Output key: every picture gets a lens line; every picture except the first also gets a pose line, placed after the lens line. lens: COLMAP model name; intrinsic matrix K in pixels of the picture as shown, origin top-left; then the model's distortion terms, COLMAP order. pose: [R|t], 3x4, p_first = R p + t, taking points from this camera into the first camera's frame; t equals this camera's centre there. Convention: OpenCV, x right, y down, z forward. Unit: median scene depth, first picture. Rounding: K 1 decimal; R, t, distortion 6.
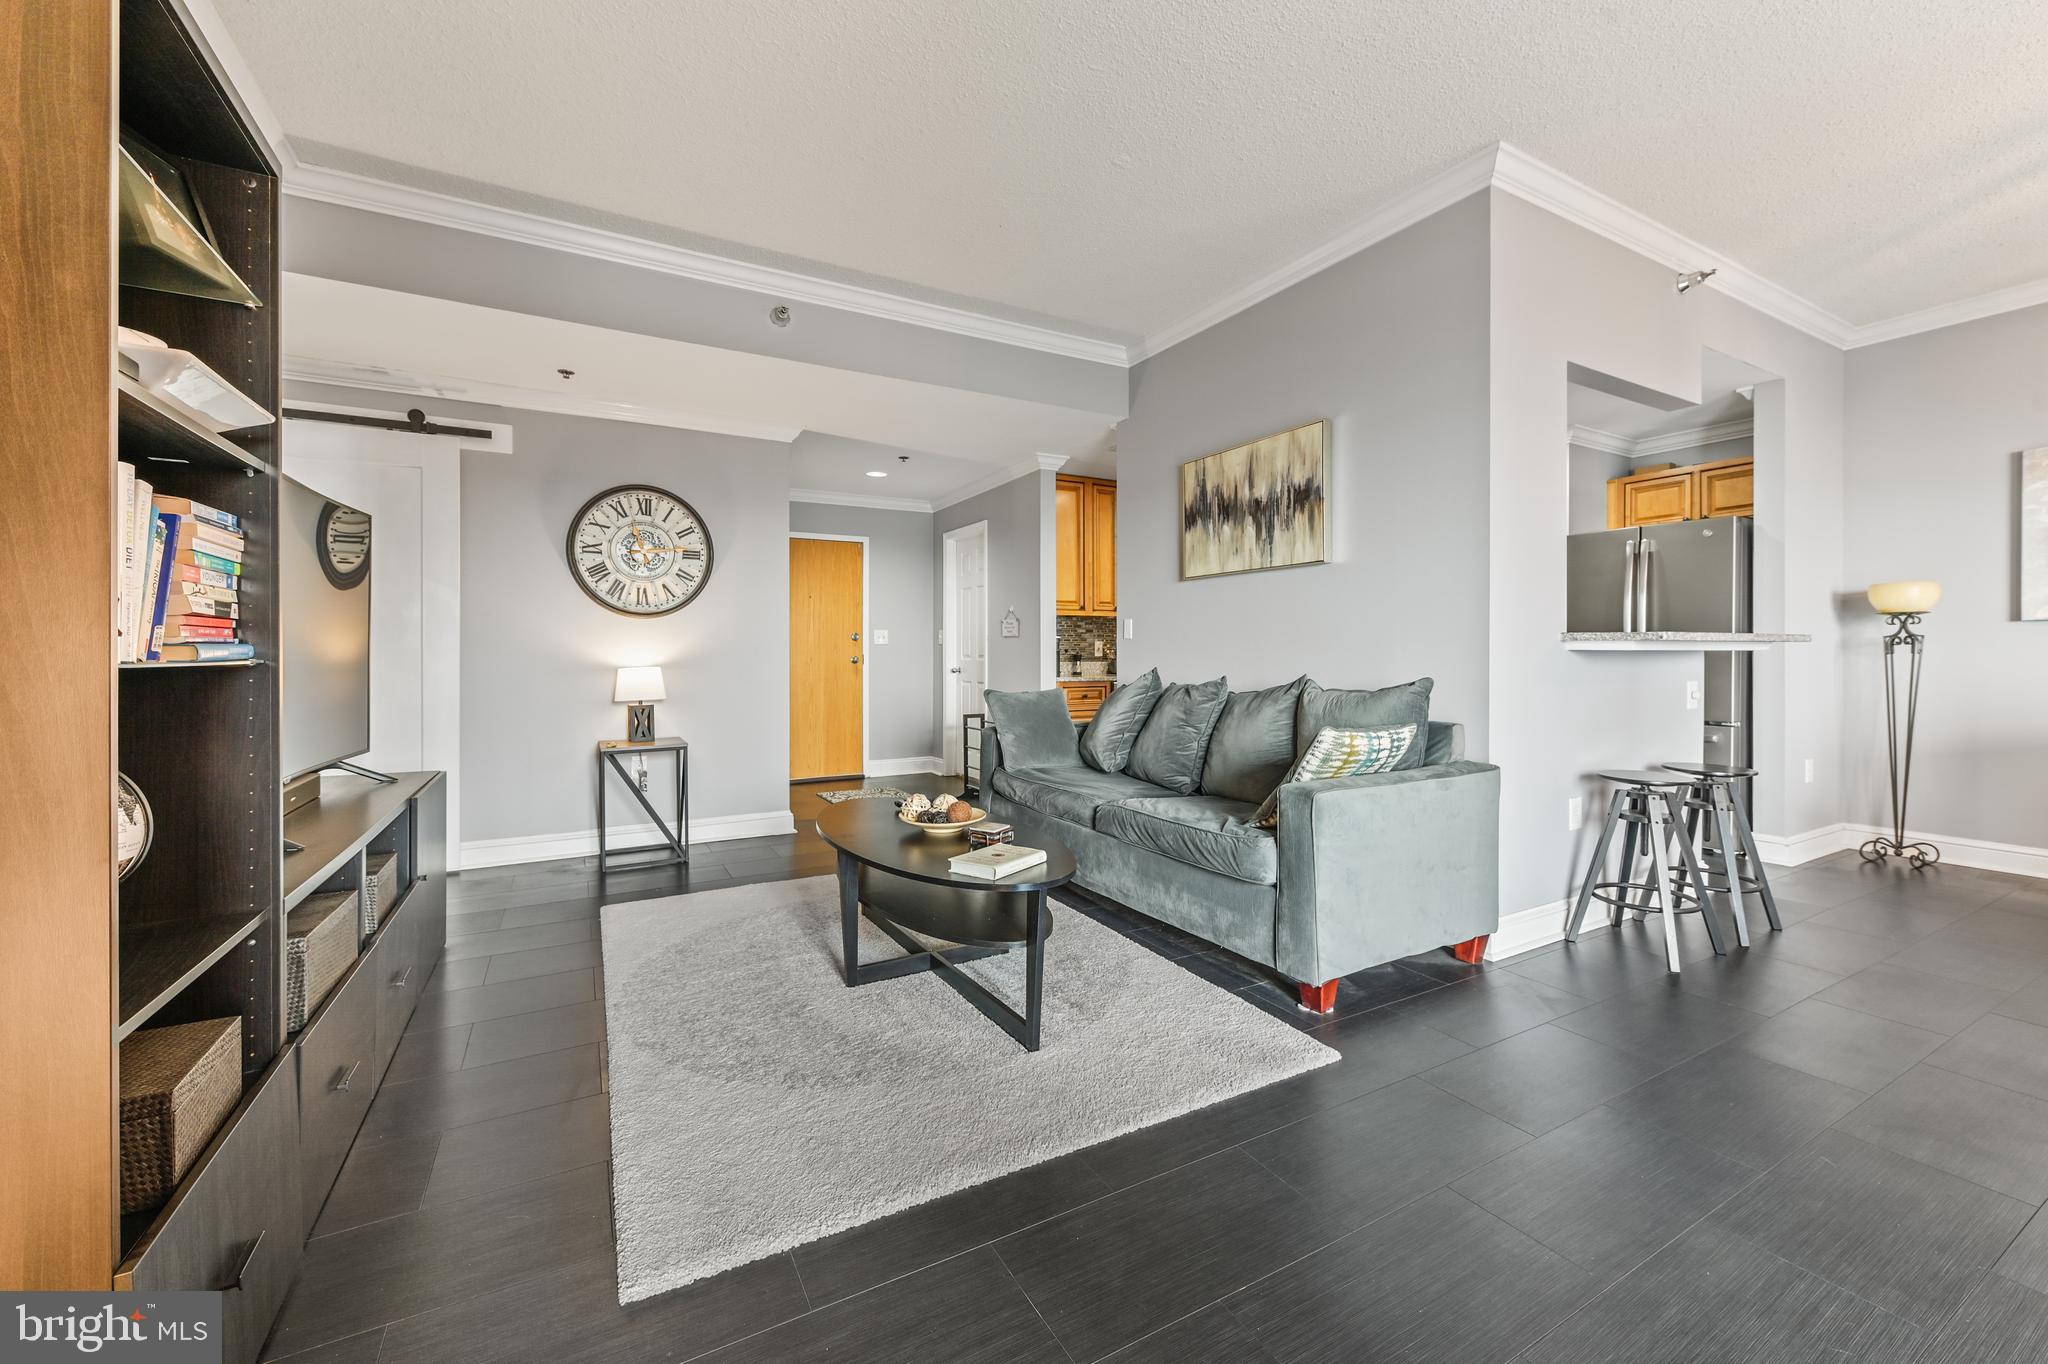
lens RADIAL K [[819.5, 0, 1023.1], [0, 819.5, 665.2], [0, 0, 1]] dist [0.000652, 0.000101]
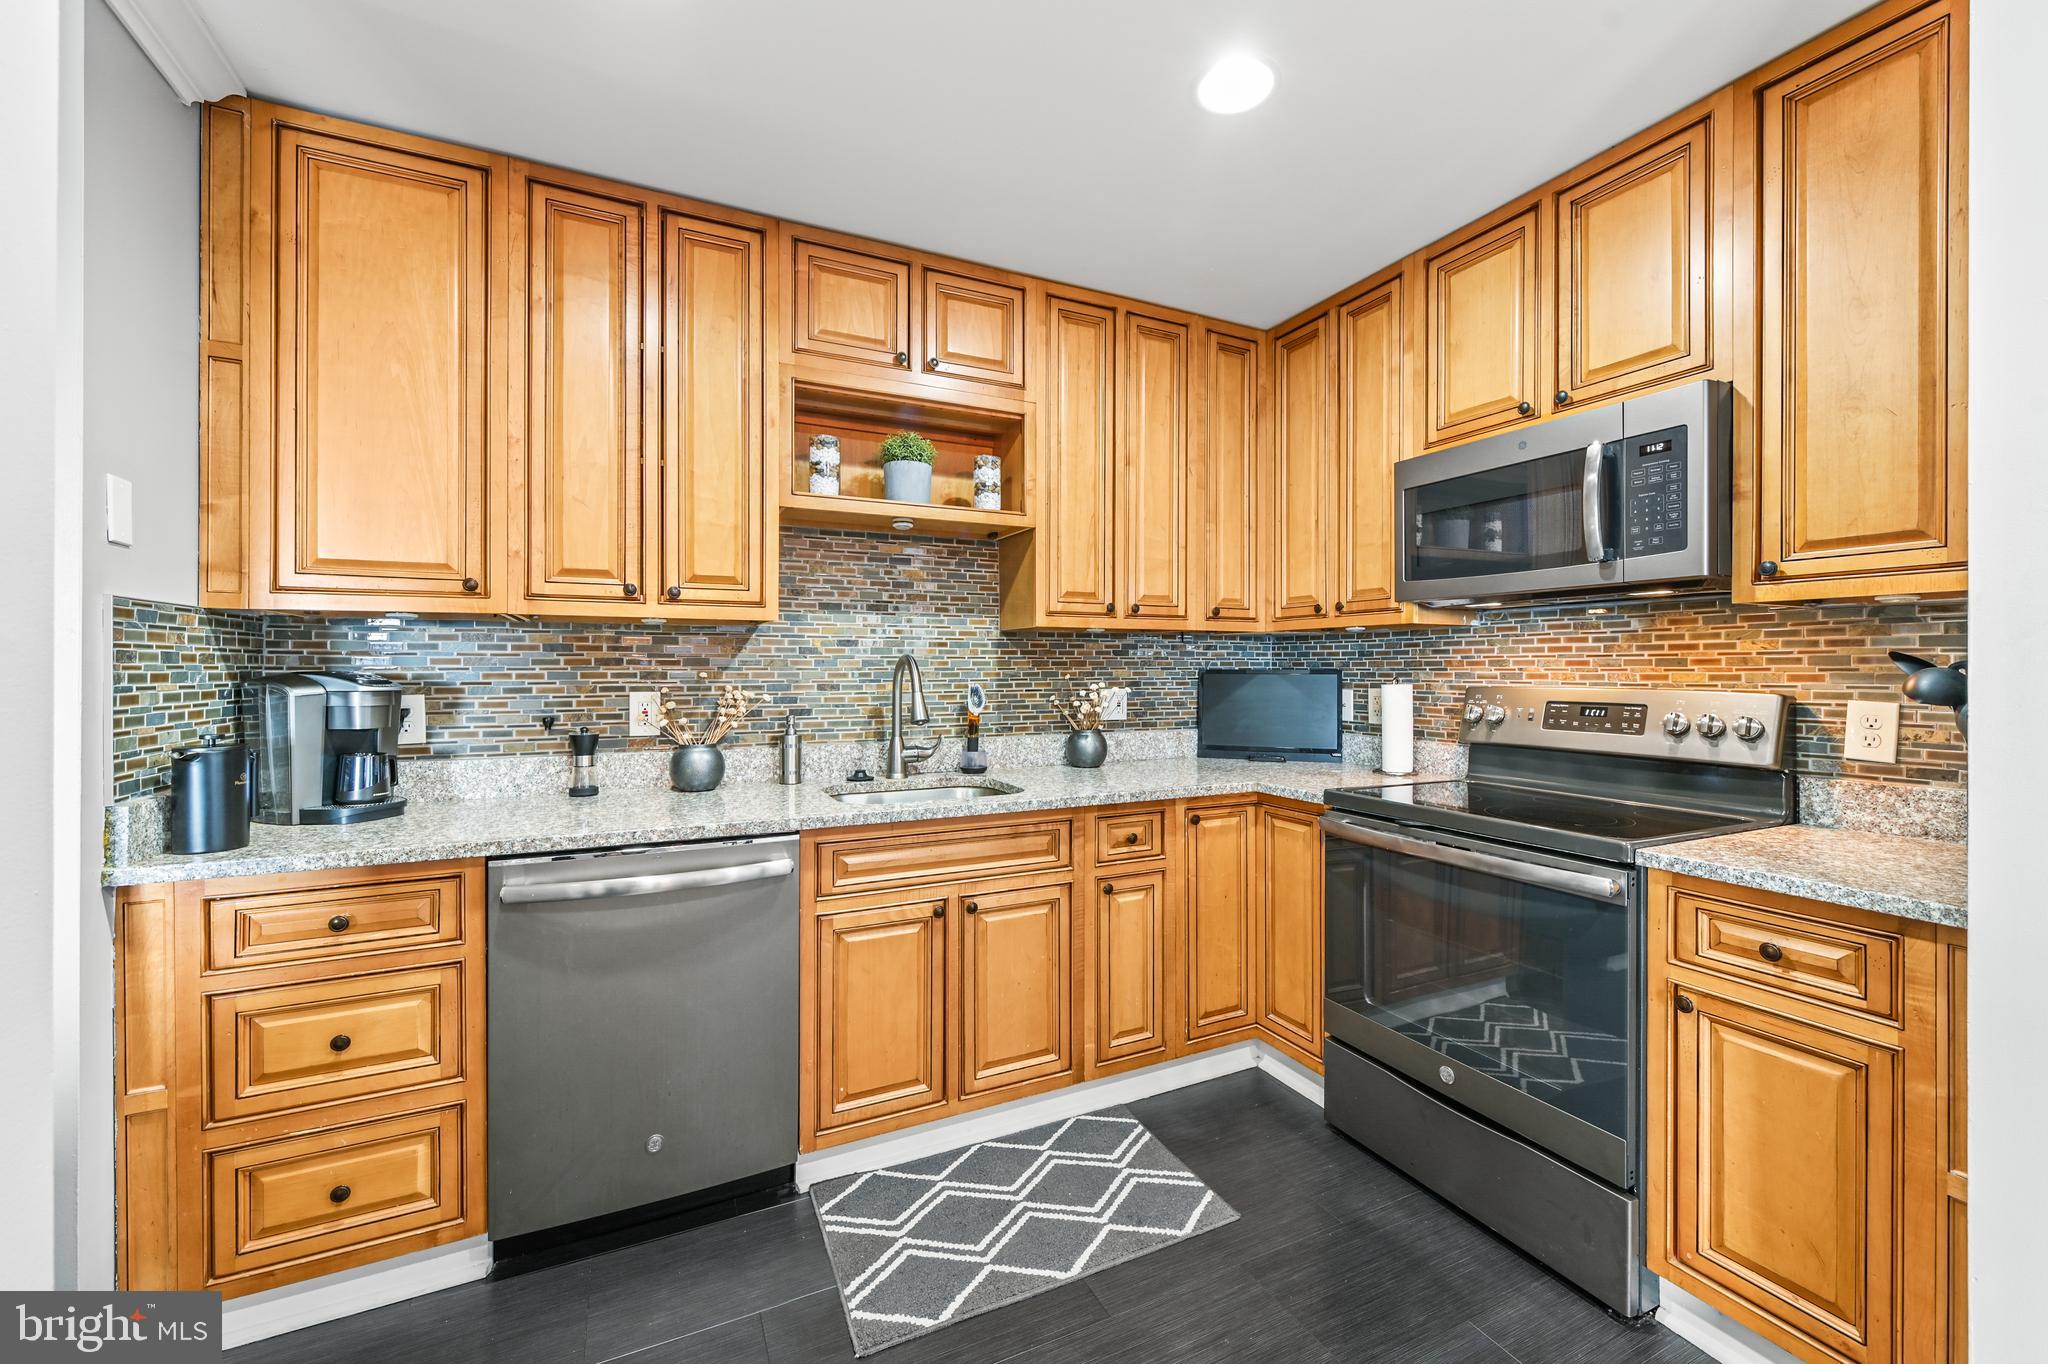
lens RADIAL K [[819.5, 0, 1030.5], [0, 819.5, 677.1], [0, 0, 1]] dist [0.000652, 0.000101]
pose [[0.998030, -0.004787, -0.062550, 0.280302], [0.004317, 0.999961, -0.007647, -0.033344], [0.062584, 0.007362, 0.998013, 0.690155]]
